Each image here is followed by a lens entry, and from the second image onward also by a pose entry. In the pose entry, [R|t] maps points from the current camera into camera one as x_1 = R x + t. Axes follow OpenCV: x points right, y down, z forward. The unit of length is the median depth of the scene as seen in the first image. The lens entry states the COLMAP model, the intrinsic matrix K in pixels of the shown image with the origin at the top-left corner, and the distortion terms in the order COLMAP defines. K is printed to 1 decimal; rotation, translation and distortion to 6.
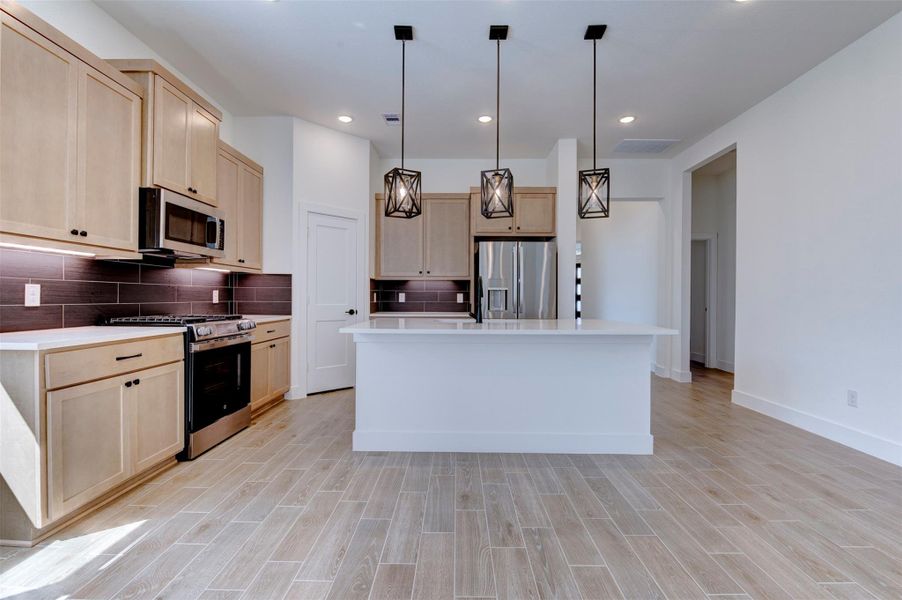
lens RADIAL K [[401.4, 0, 451.0], [0, 401.4, 300.0], [0, 0, 1]] dist [-0.008707, 0.000058]
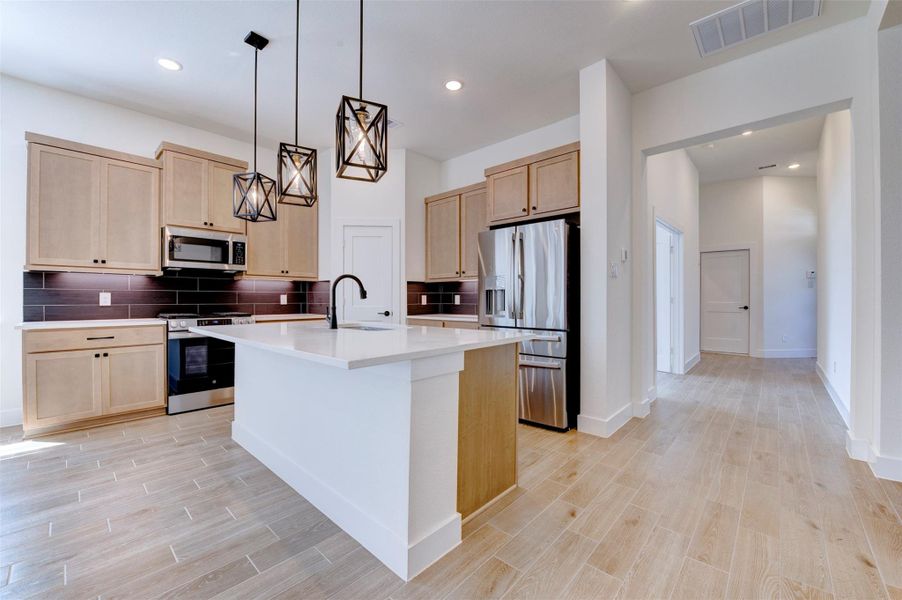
lens RADIAL K [[358.6, 0, 452.8], [0, 358.6, 300.7], [0, 0, 1]] dist [-0.011344, -0.005675]
pose [[0.751241, -0.003777, -0.660017, 0.590385], [-0.000167, 0.999983, -0.005913, 0.001887], [0.660028, 0.004552, 0.751227, 0.452661]]
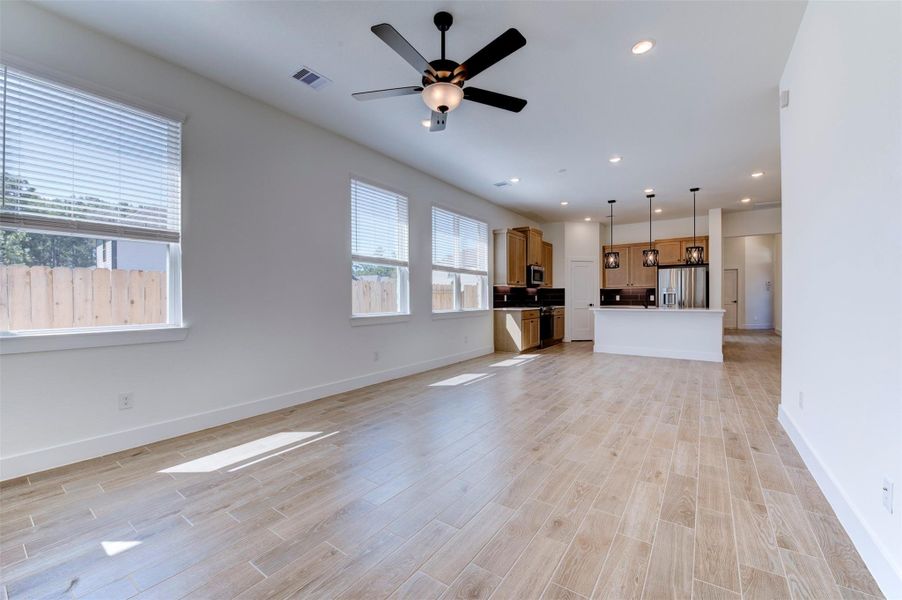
lens RADIAL K [[358.6, 0, 452.8], [0, 358.6, 300.7], [0, 0, 1]] dist [-0.011344, -0.005675]
pose [[0.828035, -0.003838, -0.560663, 0.243300], [0.005070, 0.999987, 0.000643, 0.003060], [0.560654, -0.003375, 0.828044, -1.137243]]
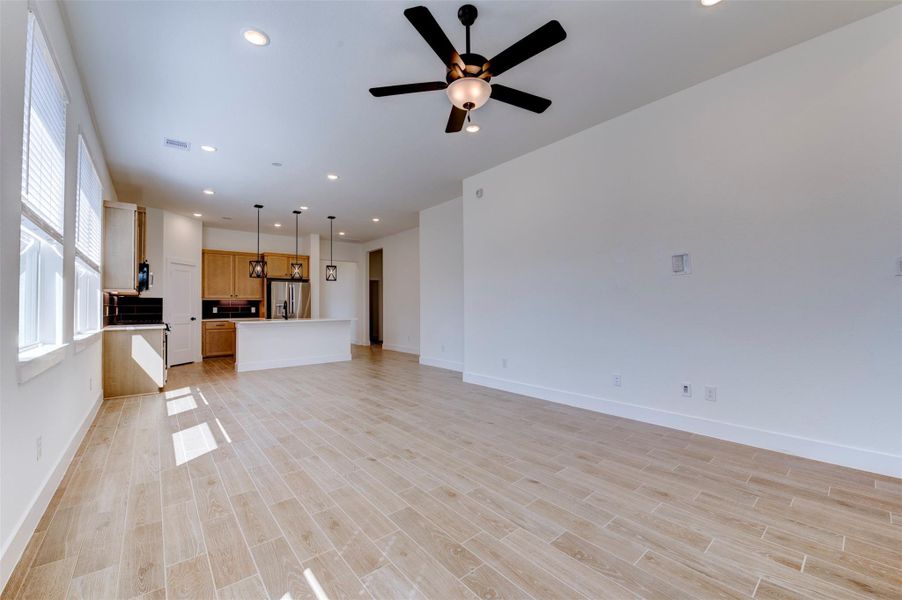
lens RADIAL K [[358.6, 0, 452.8], [0, 358.6, 300.7], [0, 0, 1]] dist [-0.011344, -0.005675]
pose [[0.753197, -0.000493, 0.657795, -0.472578], [0.016848, 0.999686, -0.018542, -0.001298], [-0.657579, 0.025048, 0.752969, -1.051428]]
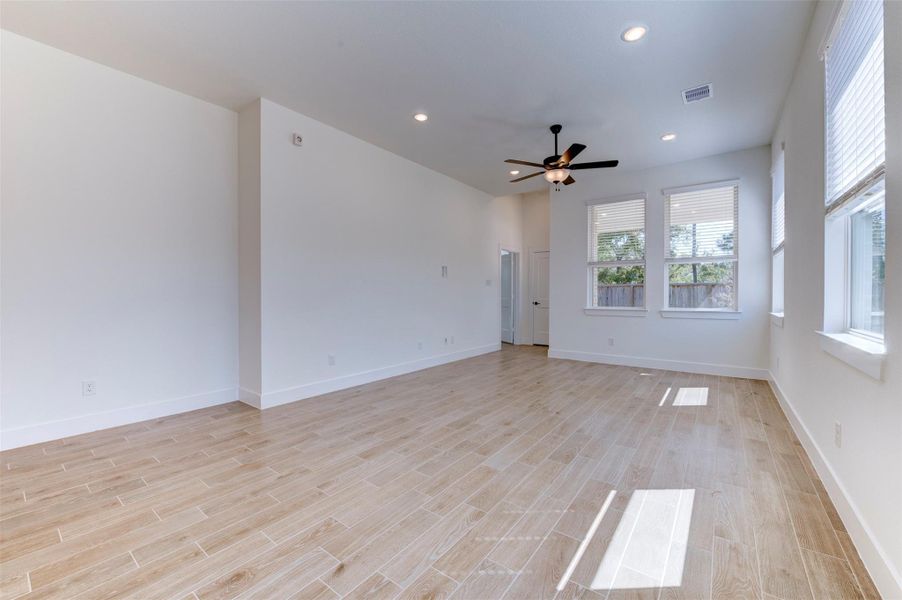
lens RADIAL K [[358.6, 0, 452.8], [0, 358.6, 300.7], [0, 0, 1]] dist [-0.011344, -0.005675]
pose [[-0.810333, -0.013552, 0.585813, -0.442643], [0.000514, 0.999716, 0.023838, -0.007832], [-0.585970, 0.019618, -0.810095, 0.301988]]
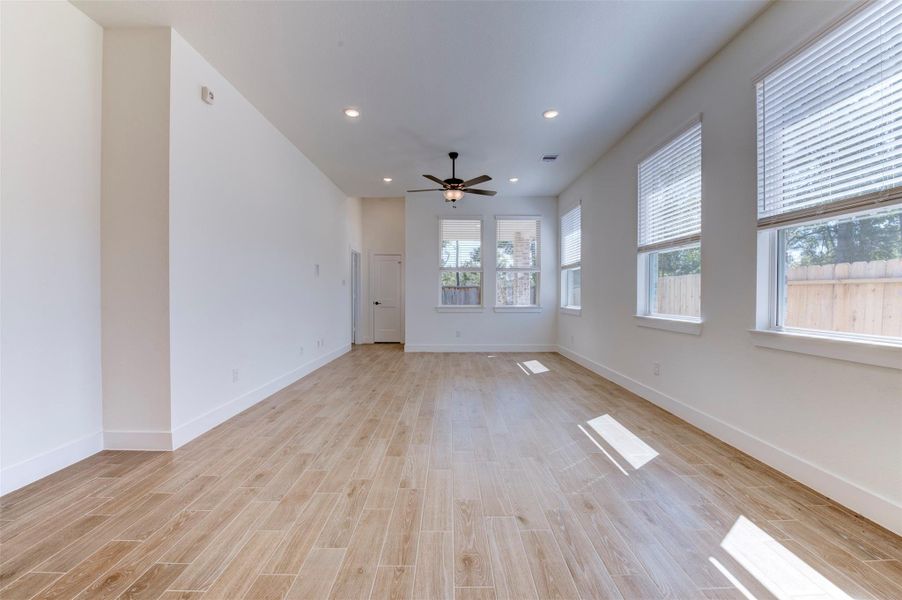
lens RADIAL K [[358.6, 0, 452.8], [0, 358.6, 300.7], [0, 0, 1]] dist [-0.011344, -0.005675]
pose [[-0.999609, -0.005055, -0.027487, -0.061371], [-0.005627, 0.999768, 0.020774, -0.006992], [0.027376, 0.020920, -0.999406, 0.507050]]
